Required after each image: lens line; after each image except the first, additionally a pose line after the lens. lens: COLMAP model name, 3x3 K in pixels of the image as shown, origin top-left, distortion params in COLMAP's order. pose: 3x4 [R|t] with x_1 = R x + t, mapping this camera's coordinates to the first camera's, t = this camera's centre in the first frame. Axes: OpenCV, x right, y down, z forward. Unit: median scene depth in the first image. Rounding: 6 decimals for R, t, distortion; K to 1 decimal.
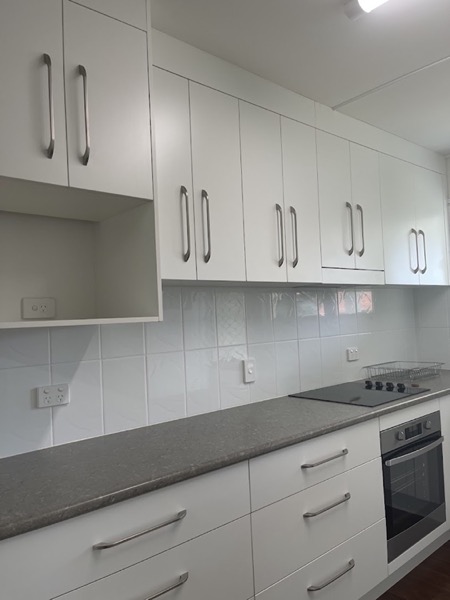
lens RADIAL K [[451.3, 0, 225.0], [0, 451.3, 300.0], [0, 0, 1]] dist [0.035085, -0.003423]
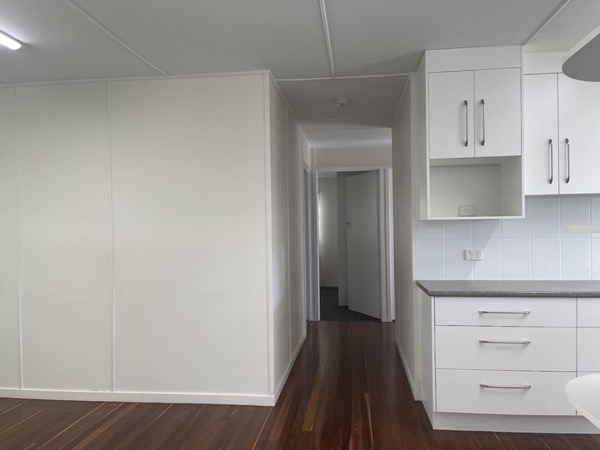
lens RADIAL K [[451.3, 0, 300.0], [0, 451.3, 225.0], [0, 0, 1]] dist [0.035085, -0.003423]
pose [[0.681150, 0.032340, -0.731429, 0.548311], [0.017060, 0.998052, 0.060016, -0.050567], [0.731945, -0.053358, 0.679272, -0.892043]]
